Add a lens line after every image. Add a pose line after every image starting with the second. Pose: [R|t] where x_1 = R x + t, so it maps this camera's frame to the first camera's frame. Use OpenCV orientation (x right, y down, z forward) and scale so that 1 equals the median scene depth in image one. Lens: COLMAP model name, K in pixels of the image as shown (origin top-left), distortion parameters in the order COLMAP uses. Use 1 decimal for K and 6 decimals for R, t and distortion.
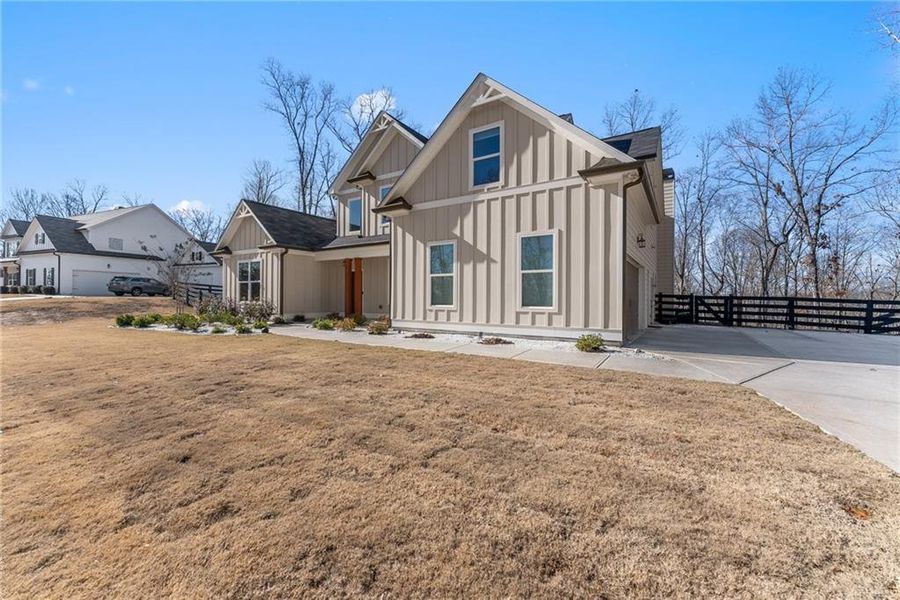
lens RADIAL K [[363.6, 0, 452.1], [0, 363.6, 303.2], [0, 0, 1]] dist [0.000195, 0.000322]
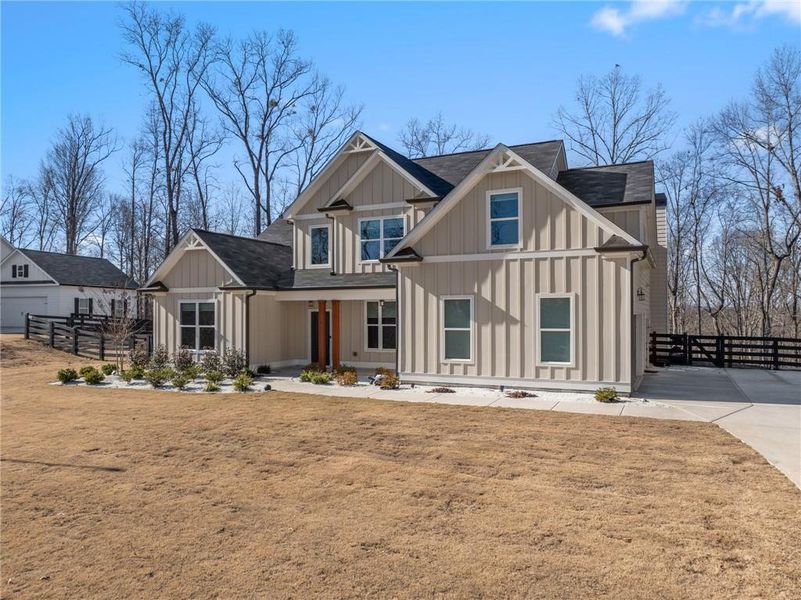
lens RADIAL K [[570.9, 0, 415.1], [0, 570.9, 322.6], [0, 0, 1]] dist [-0.038824, -0.001401]
pose [[0.990922, -0.009640, 0.134091, -0.376570], [0.009223, 0.999951, 0.003729, -0.108238], [-0.134120, -0.002459, 0.990962, -0.585648]]
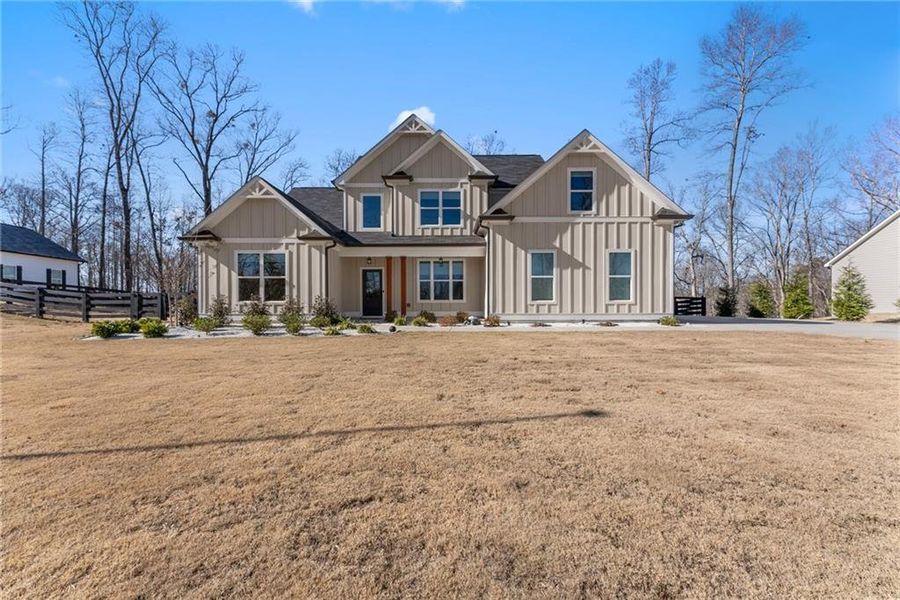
lens RADIAL K [[358.6, 0, 451.7], [0, 358.6, 307.2], [0, 0, 1]] dist [0.000574, 0.000112]
pose [[0.841086, -0.018624, 0.540580, -1.019654], [0.014643, 0.999825, 0.011663, 0.009789], [-0.540702, -0.001894, 0.841212, 0.130378]]
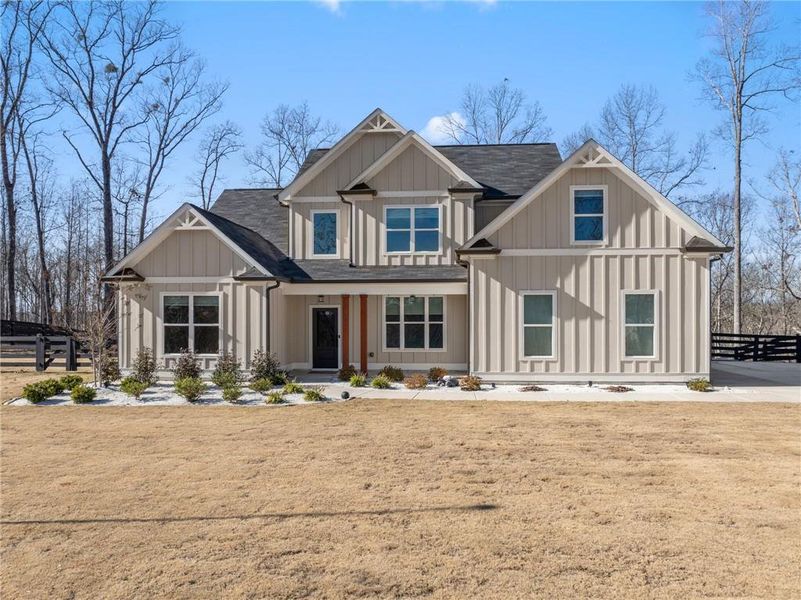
lens RADIAL K [[570.9, 0, 415.1], [0, 570.9, 322.6], [0, 0, 1]] dist [-0.038824, -0.001401]
pose [[0.880493, -0.012799, 0.473885, -1.108024], [0.011809, 0.999917, 0.005064, -0.101625], [-0.473911, 0.001138, 0.880572, -0.209356]]
